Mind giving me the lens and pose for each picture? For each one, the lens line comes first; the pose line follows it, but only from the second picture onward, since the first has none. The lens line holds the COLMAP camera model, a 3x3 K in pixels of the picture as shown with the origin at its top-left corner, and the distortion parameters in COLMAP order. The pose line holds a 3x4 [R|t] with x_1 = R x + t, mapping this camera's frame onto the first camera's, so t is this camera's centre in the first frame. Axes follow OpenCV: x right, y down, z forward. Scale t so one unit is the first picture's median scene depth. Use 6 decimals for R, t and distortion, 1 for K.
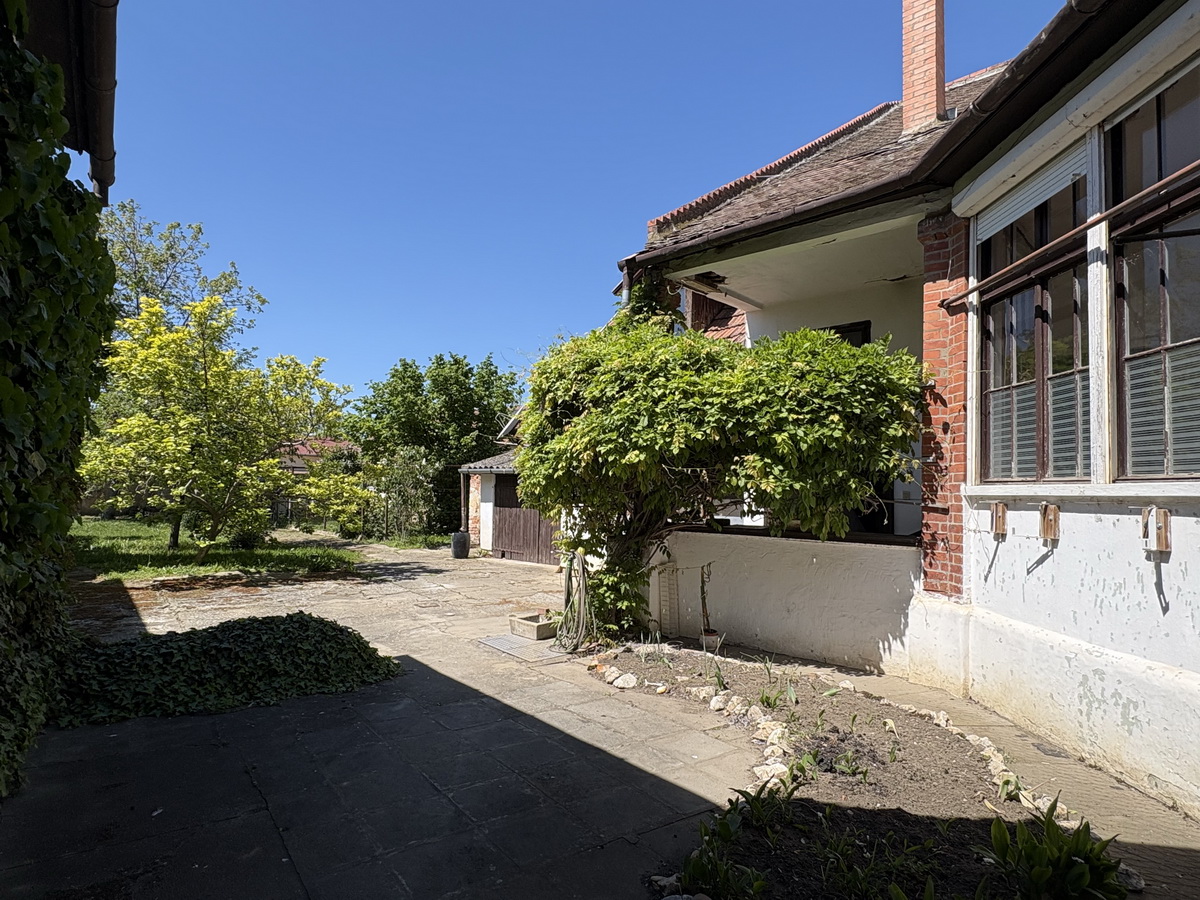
lens RADIAL K [[643.7, 0, 600.0], [0, 643.7, 450.0], [0, 0, 1]] dist [-0.001141, 0.000313]
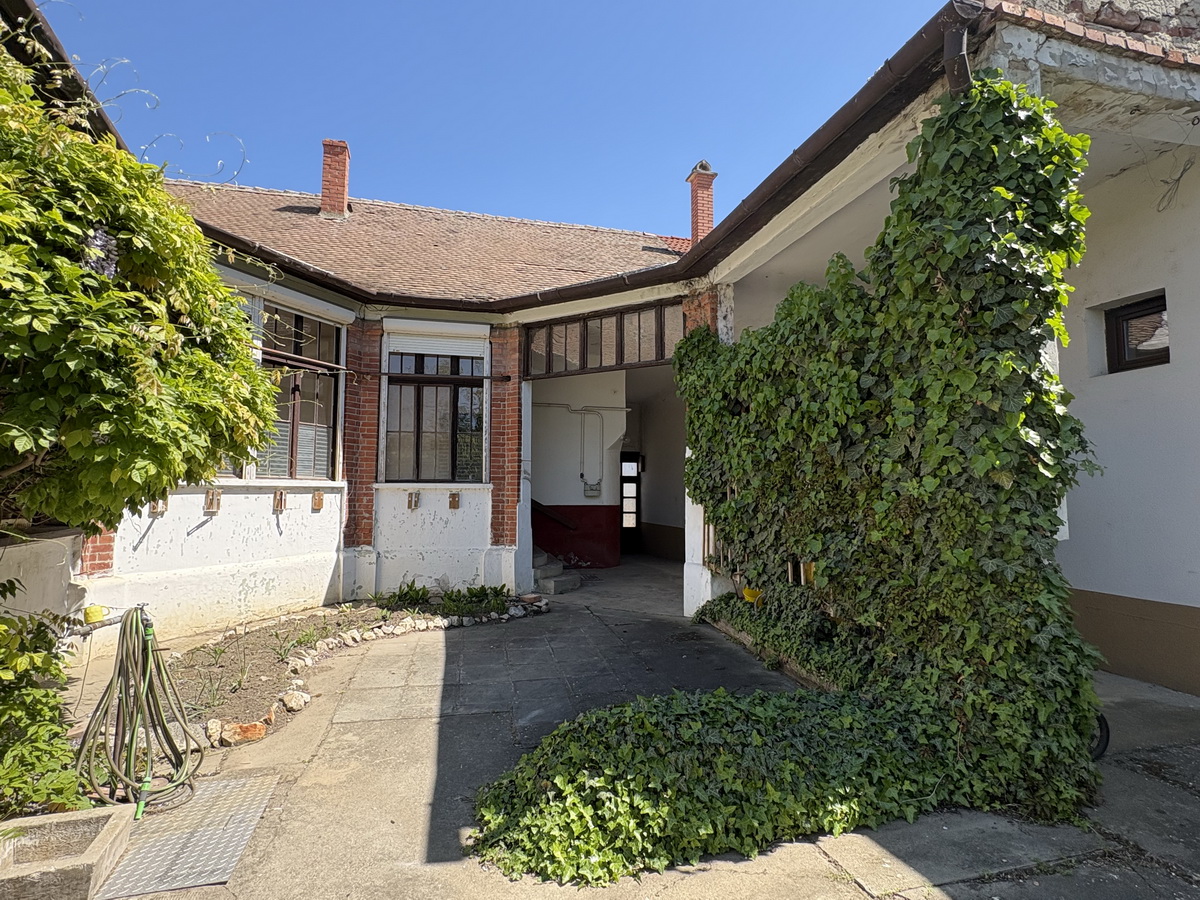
lens RADIAL K [[601.2, 0, 599.4], [0, 601.2, 426.2], [0, 0, 1]] dist [-0.002065, -0.000298]
pose [[-0.910516, 0.016925, 0.413127, -0.655313], [-0.054989, 0.985330, -0.161560, 0.090548], [-0.409801, -0.169821, -0.896228, 1.539869]]
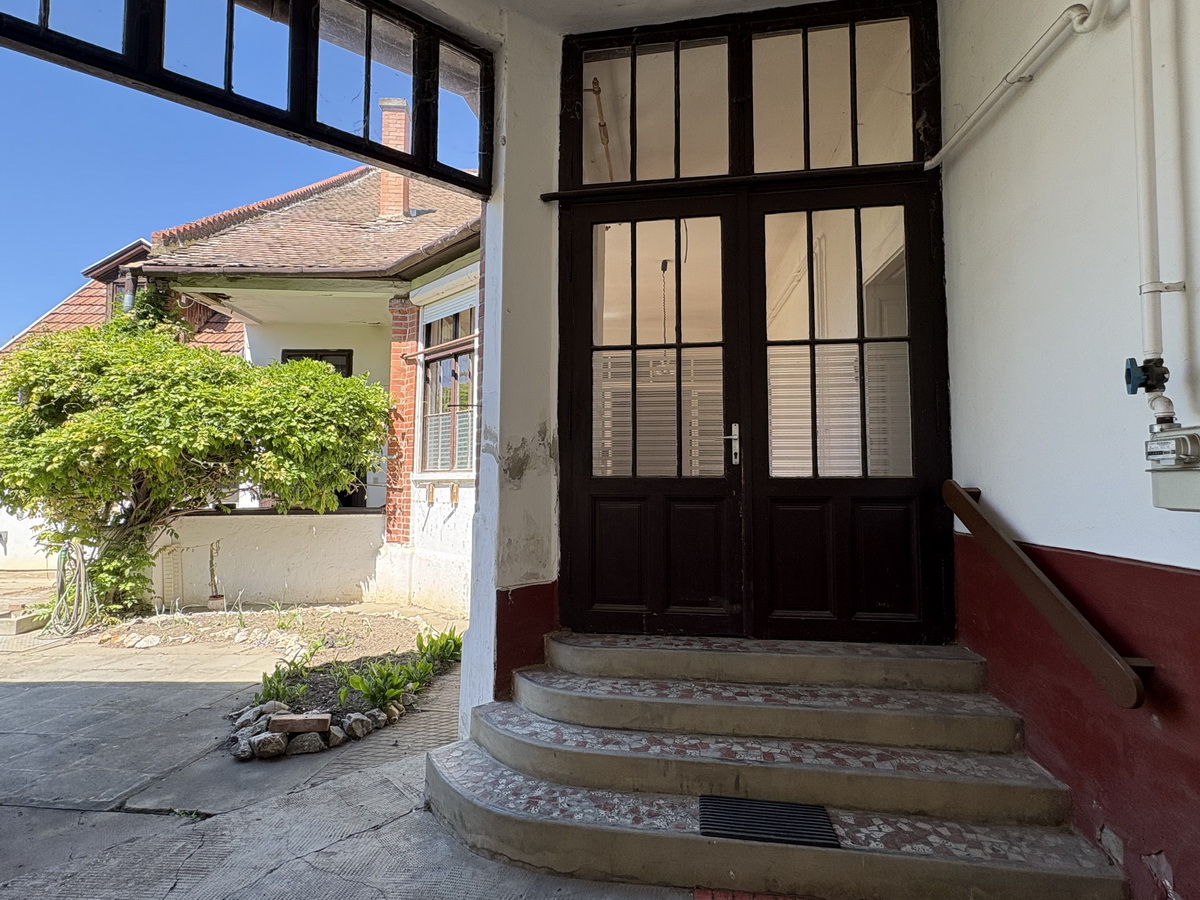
lens RADIAL K [[621.0, 0, 600.0], [0, 621.0, 450.0], [0, 0, 1]] dist [-0.000721, -0.000389]
pose [[0.698237, 0.013210, 0.715745, -0.201178], [-0.027523, 0.999586, 0.008401, -0.027606], [-0.715337, -0.025565, 0.698312, -0.386024]]
